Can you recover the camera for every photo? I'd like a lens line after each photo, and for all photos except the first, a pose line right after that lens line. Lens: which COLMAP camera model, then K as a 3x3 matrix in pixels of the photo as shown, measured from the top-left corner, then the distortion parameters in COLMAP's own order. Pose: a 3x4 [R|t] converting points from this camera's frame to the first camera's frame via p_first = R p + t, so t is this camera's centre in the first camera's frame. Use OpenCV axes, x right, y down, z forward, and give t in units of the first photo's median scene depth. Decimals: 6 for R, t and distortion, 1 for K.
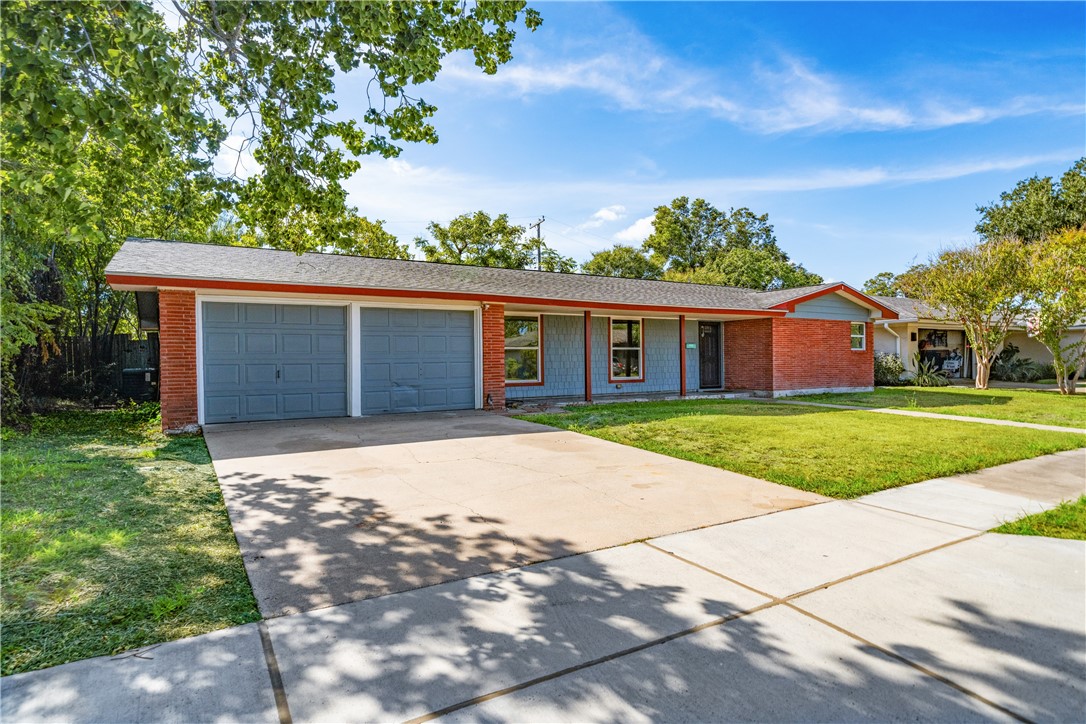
lens RADIAL K [[608.8, 0, 543.0], [0, 608.8, 362.0], [0, 0, 1]] dist [-0.004484, -0.000611]
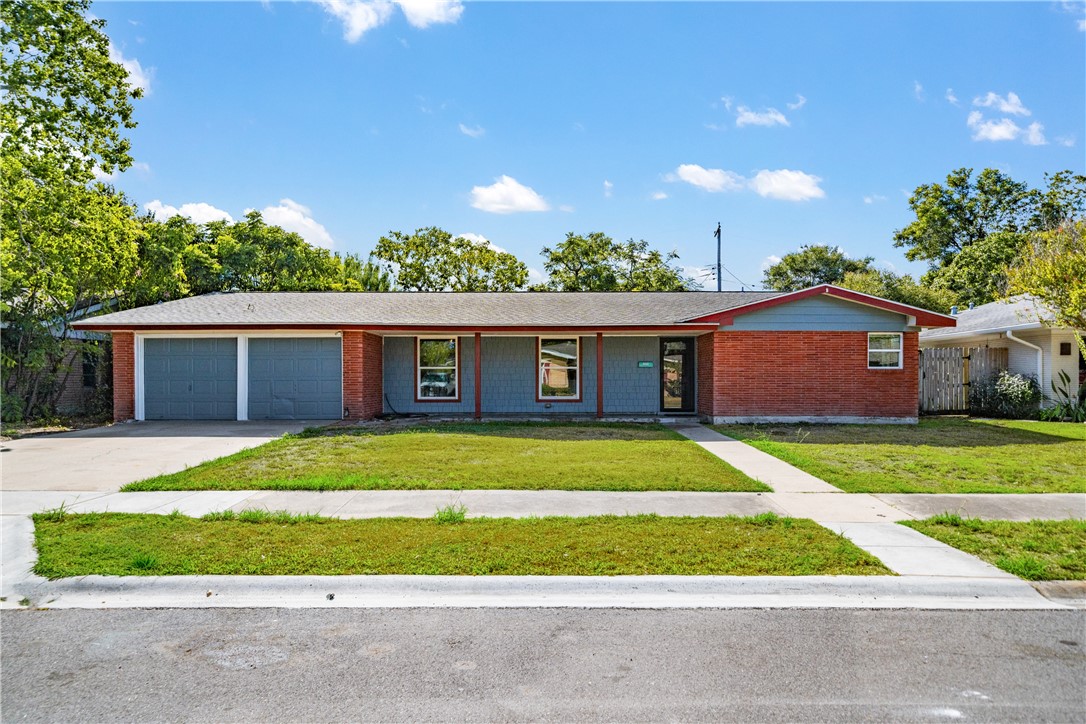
lens RADIAL K [[630.3, 0, 543.0], [0, 630.3, 378.4], [0, 0, 1]] dist [0.000222, 0.000150]
pose [[0.850336, 0.007420, -0.526188, 0.665779], [-0.007775, 0.999969, 0.001537, -0.006360], [0.526183, 0.002784, 0.850367, 0.114842]]
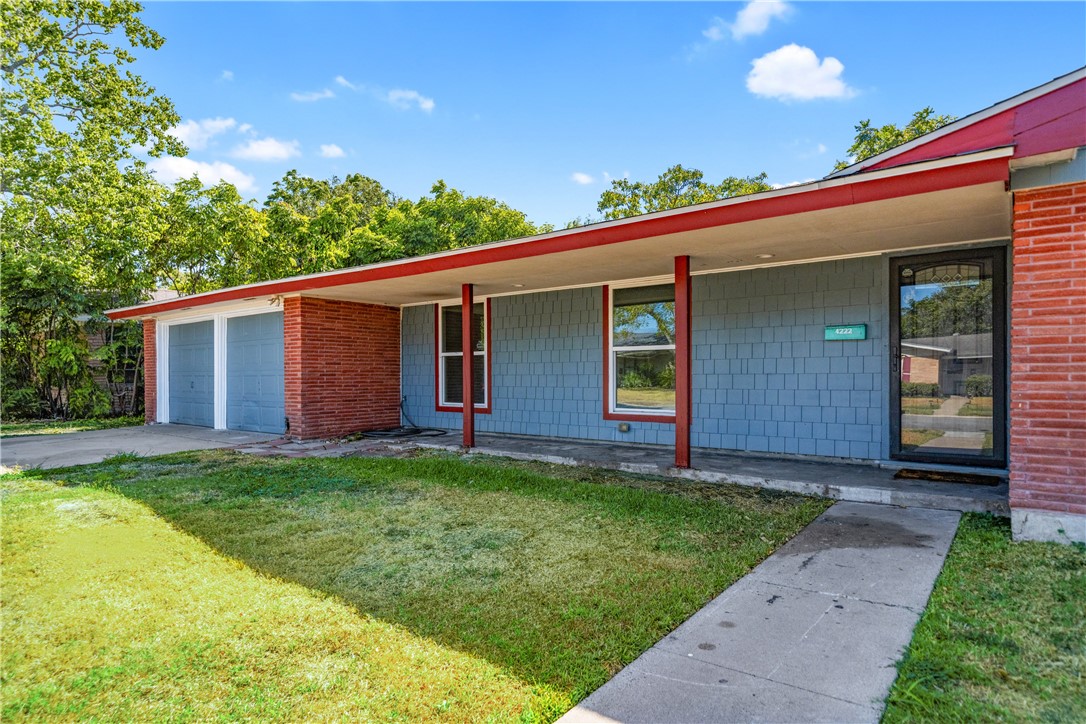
lens RADIAL K [[608.8, 0, 543.0], [0, 608.8, 362.0], [0, 0, 1]] dist [-0.004484, -0.000611]
pose [[0.352270, -0.009650, -0.935849, 0.553040], [0.001121, 0.999950, -0.009889, -0.006865], [0.935898, 0.002435, 0.352263, 0.775178]]
